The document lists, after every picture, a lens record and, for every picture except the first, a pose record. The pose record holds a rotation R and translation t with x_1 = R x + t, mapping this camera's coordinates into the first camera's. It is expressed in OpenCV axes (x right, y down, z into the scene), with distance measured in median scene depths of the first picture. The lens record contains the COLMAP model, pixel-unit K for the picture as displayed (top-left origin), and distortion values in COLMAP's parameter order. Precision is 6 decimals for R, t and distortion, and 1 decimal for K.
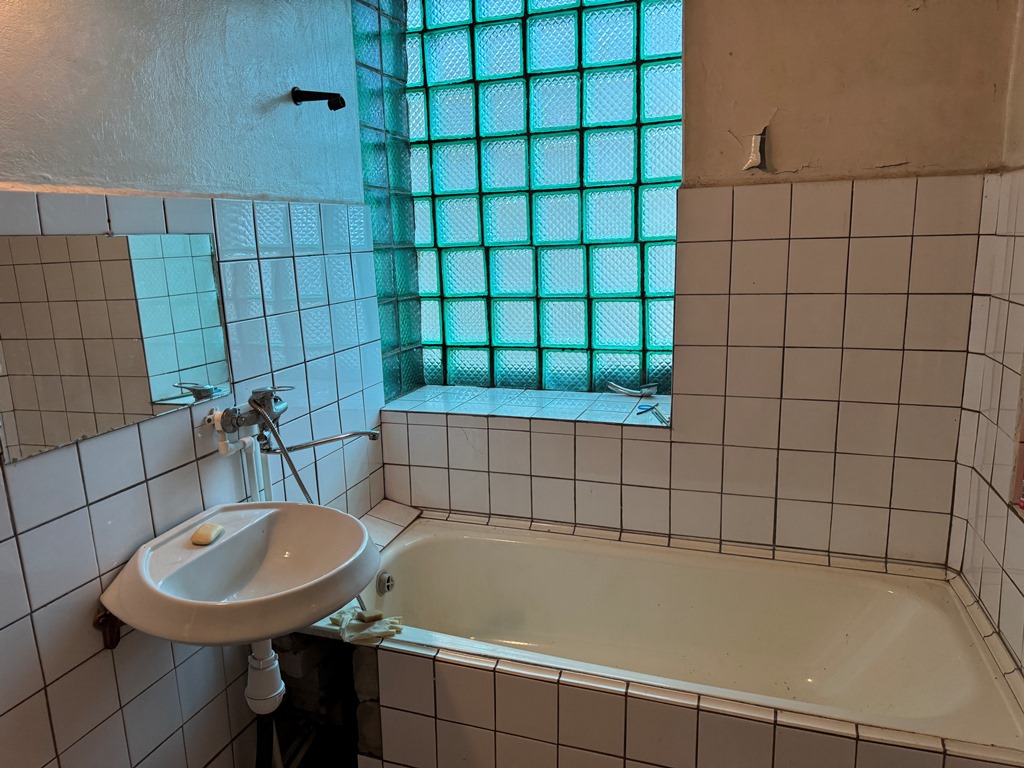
lens RADIAL K [[718.0, 0, 509.7], [0, 718.0, 389.5], [0, 0, 1]] dist [0.050334, -0.059849]
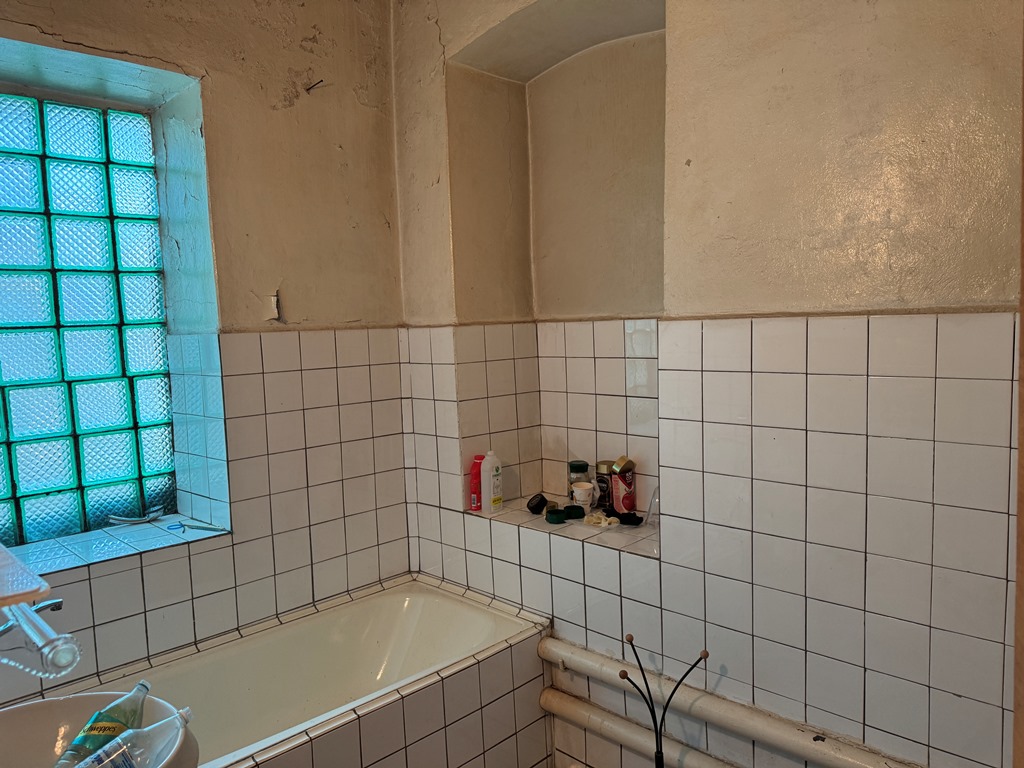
lens RADIAL K [[718.0, 0, 519.0], [0, 718.0, 381.4], [0, 0, 1]] dist [0.050334, -0.059849]
pose [[0.435292, -0.059635, 0.898312, -0.572628], [0.207211, 0.977652, -0.035506, -0.044543], [-0.876119, 0.201596, 0.437921, 0.033027]]
